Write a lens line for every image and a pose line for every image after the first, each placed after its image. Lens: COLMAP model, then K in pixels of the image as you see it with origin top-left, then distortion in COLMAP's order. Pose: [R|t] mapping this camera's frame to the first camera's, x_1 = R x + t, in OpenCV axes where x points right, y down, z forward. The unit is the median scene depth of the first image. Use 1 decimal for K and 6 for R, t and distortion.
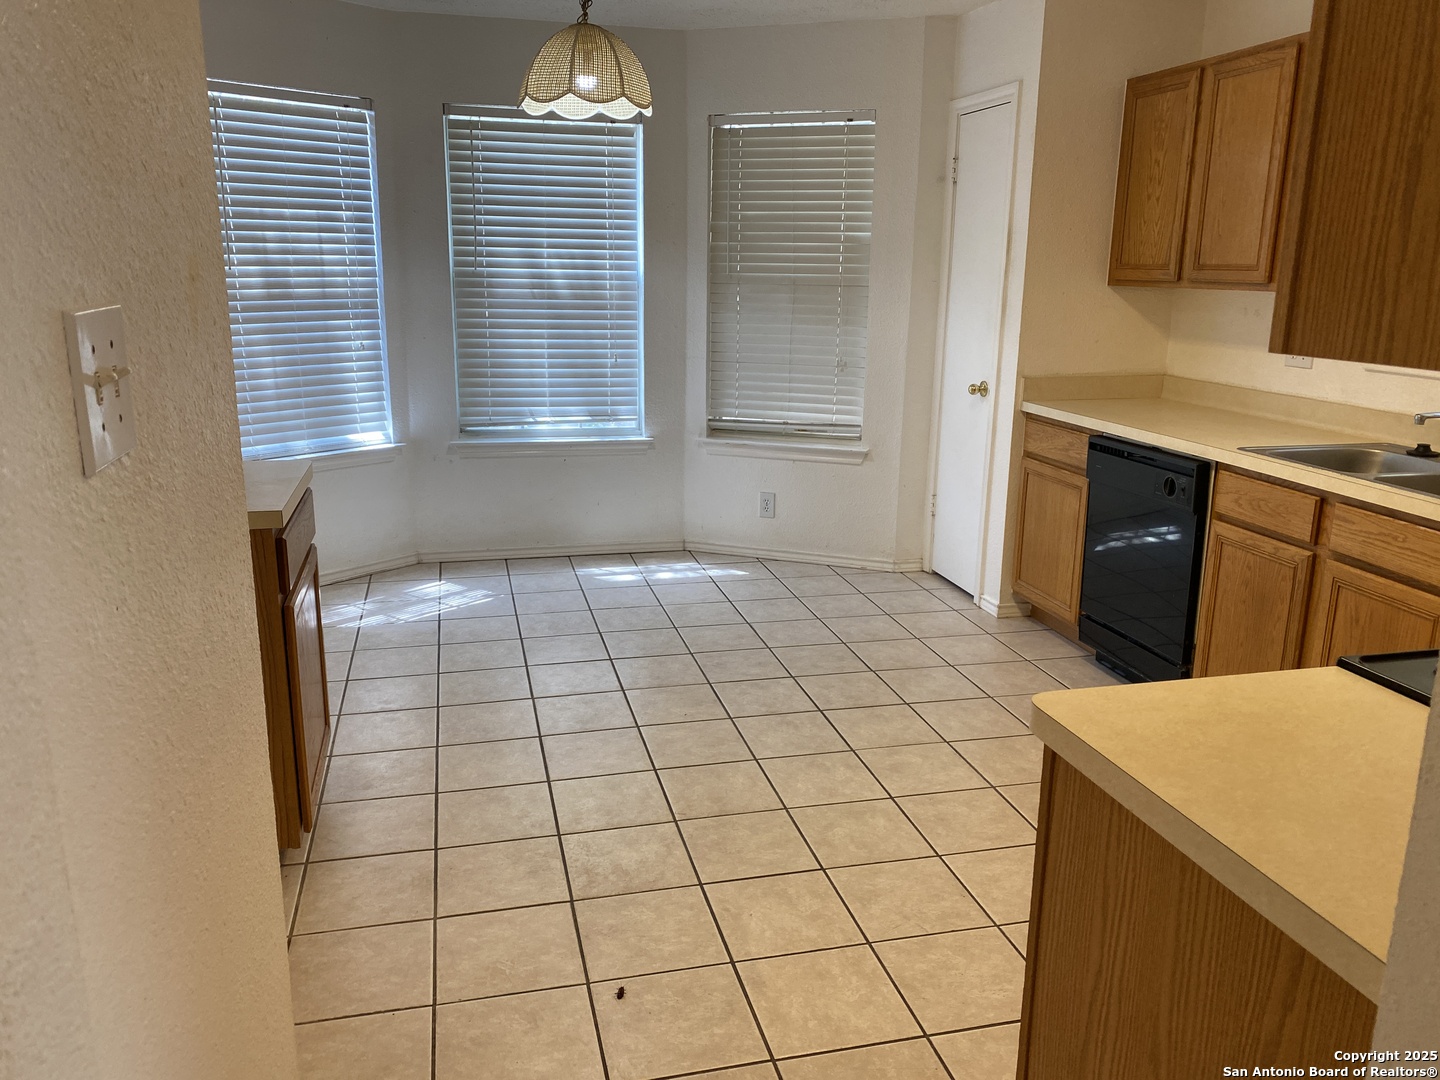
lens RADIAL K [[1100.2, 0, 726.5], [0, 1100.2, 538.4], [0, 0, 1]] dist [0.051449, -0.054468]
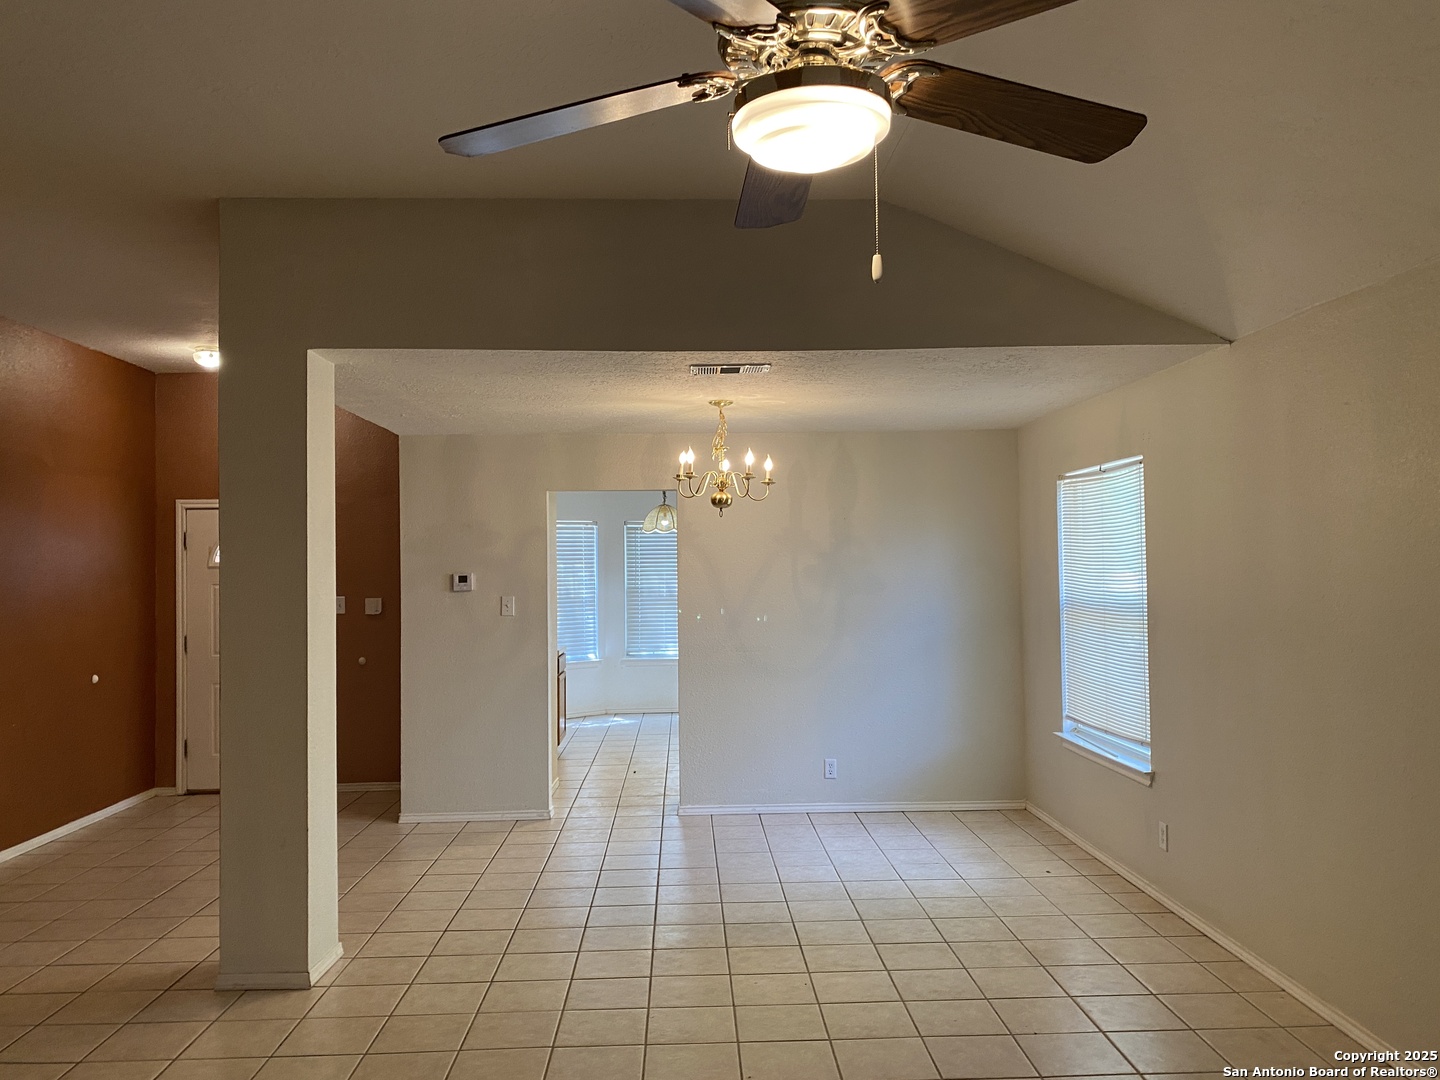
lens RADIAL K [[1100.2, 0, 718.0], [0, 1100.2, 536.6], [0, 0, 1]] dist [0.051449, -0.054468]
pose [[0.977558, -0.032565, -0.208134, 0.429885], [-0.021082, 0.967898, -0.250457, 0.236842], [0.209609, 0.249224, 0.945490, -1.189250]]
